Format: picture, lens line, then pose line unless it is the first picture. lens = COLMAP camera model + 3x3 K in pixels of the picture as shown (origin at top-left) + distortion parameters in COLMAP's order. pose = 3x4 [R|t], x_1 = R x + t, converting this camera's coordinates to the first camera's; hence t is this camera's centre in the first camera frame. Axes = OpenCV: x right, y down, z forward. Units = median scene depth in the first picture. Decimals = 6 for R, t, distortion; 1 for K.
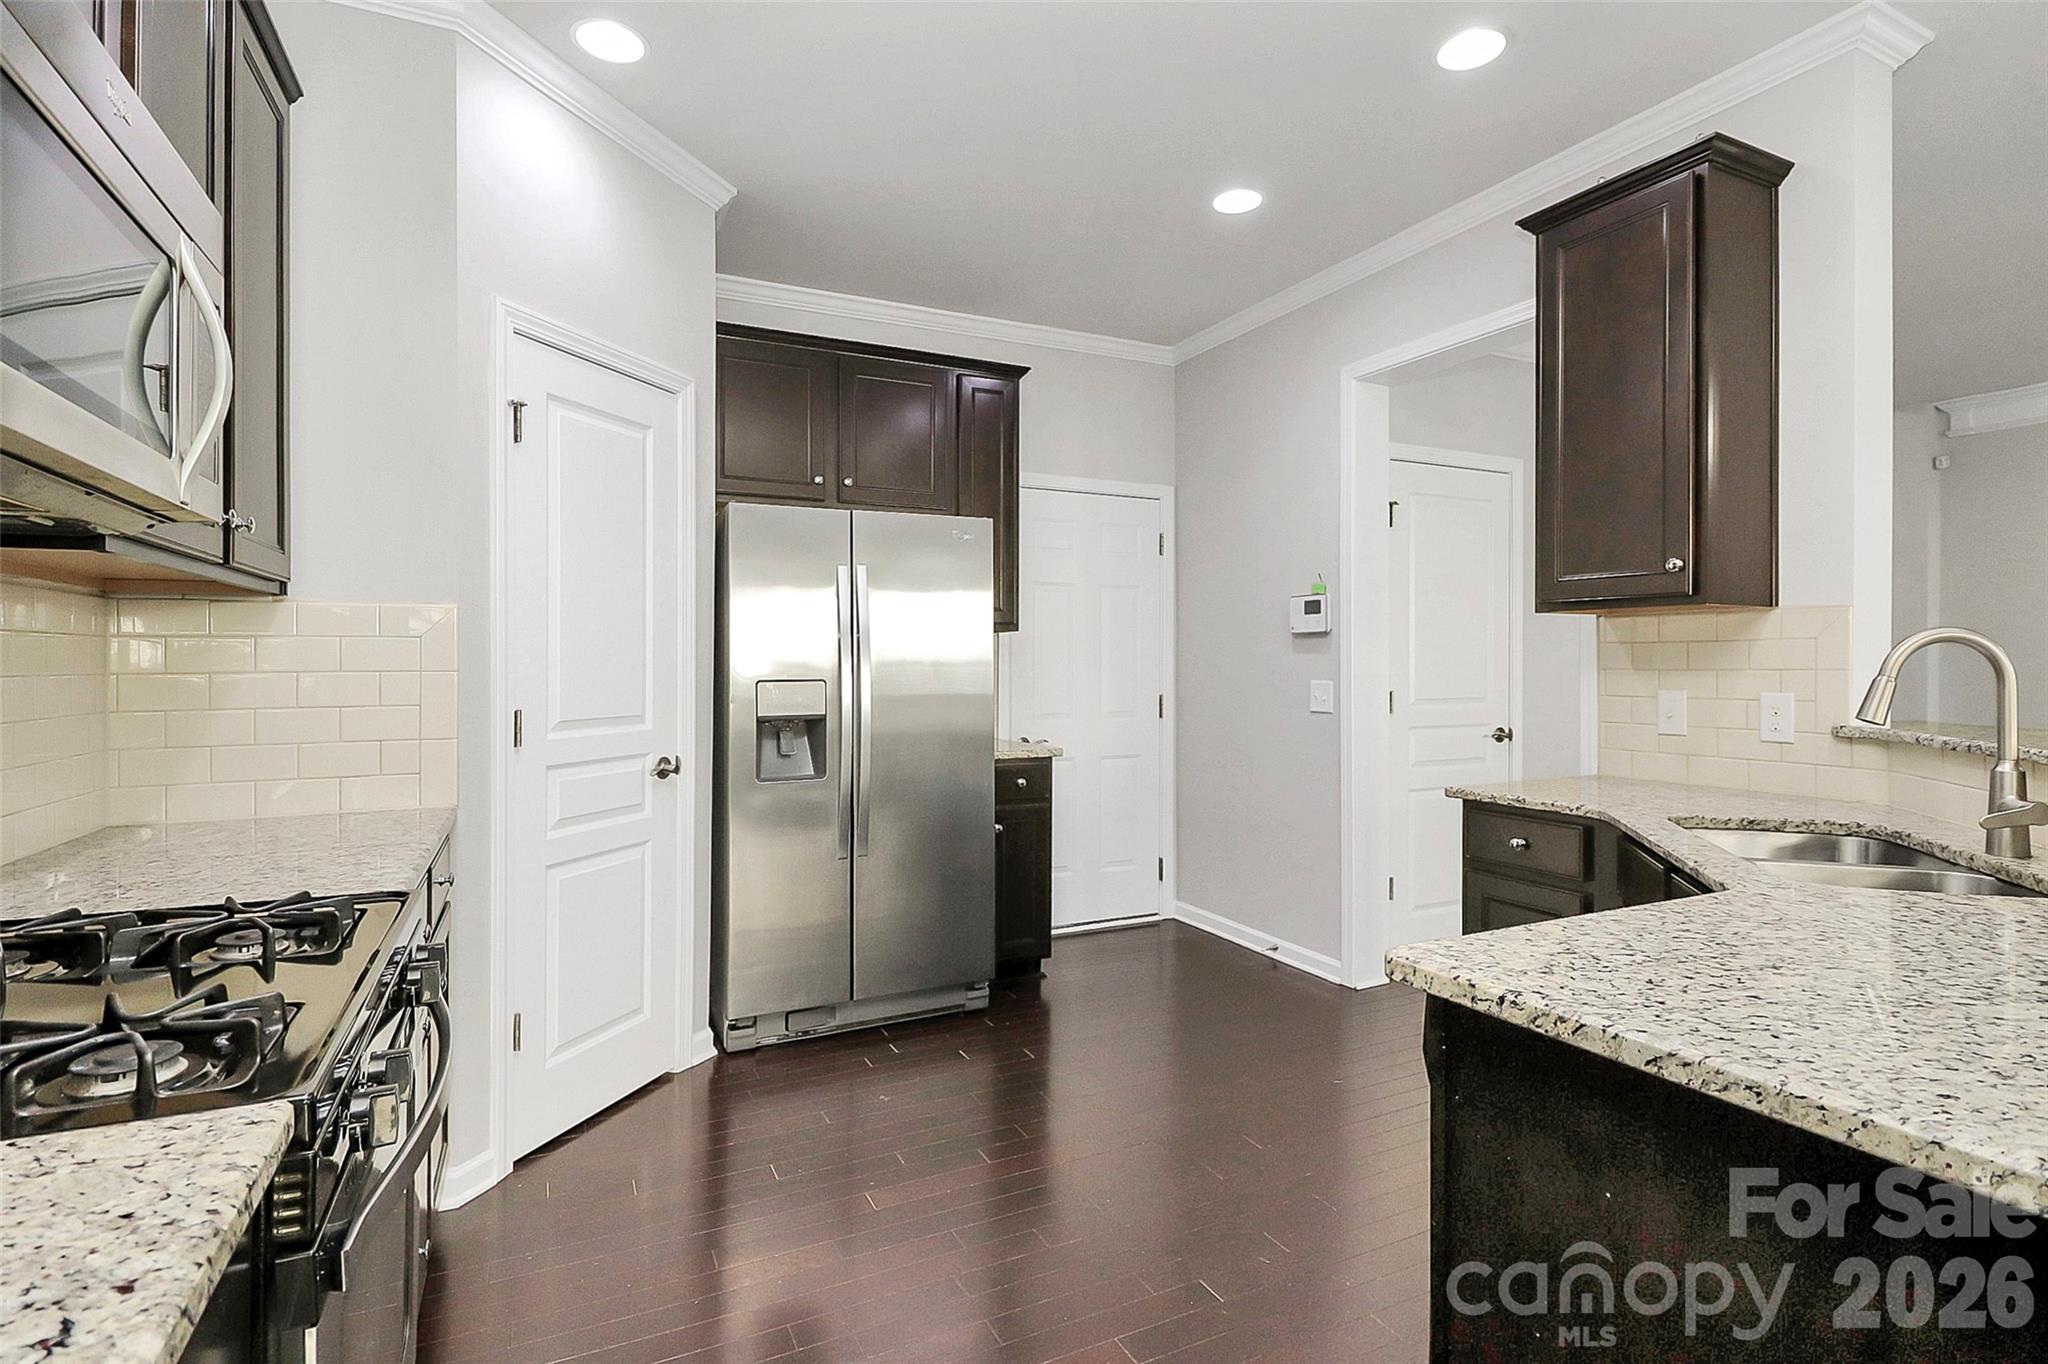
lens RADIAL K [[975.9, 0, 1016.4], [0, 975.9, 671.7], [0, 0, 1]] dist [0.002572, -0.001163]
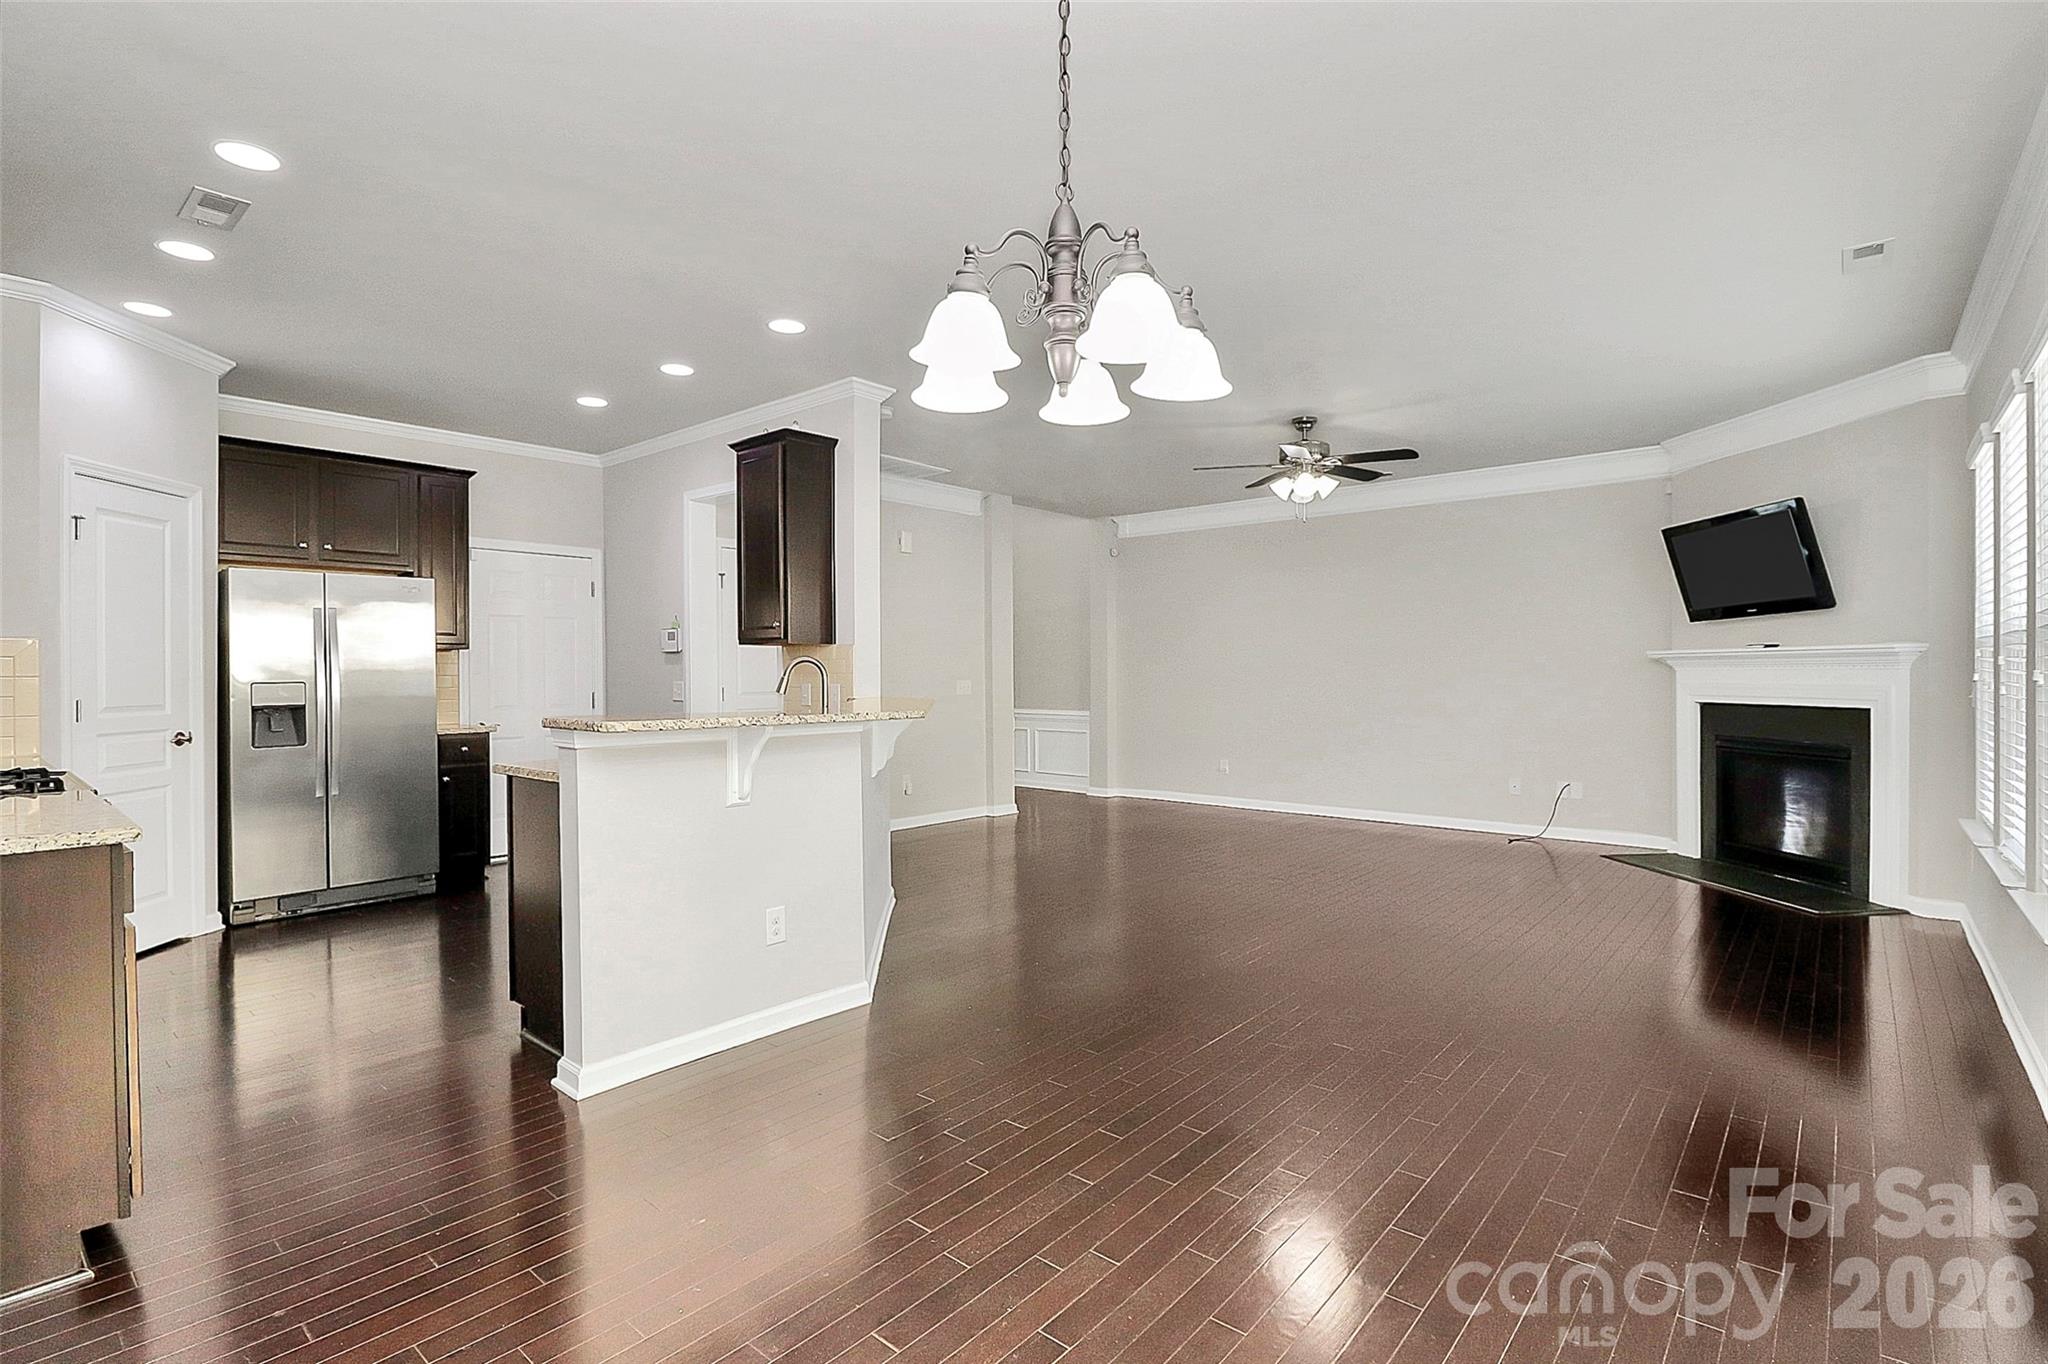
lens RADIAL K [[975.9, 0, 1014.7], [0, 975.9, 678.9], [0, 0, 1]] dist [0.002572, -0.001163]
pose [[0.921184, -0.003535, 0.389110, 0.198715], [0.003247, 0.999994, 0.001398, 0.004563], [-0.389113, -0.000024, 0.921190, -0.725028]]
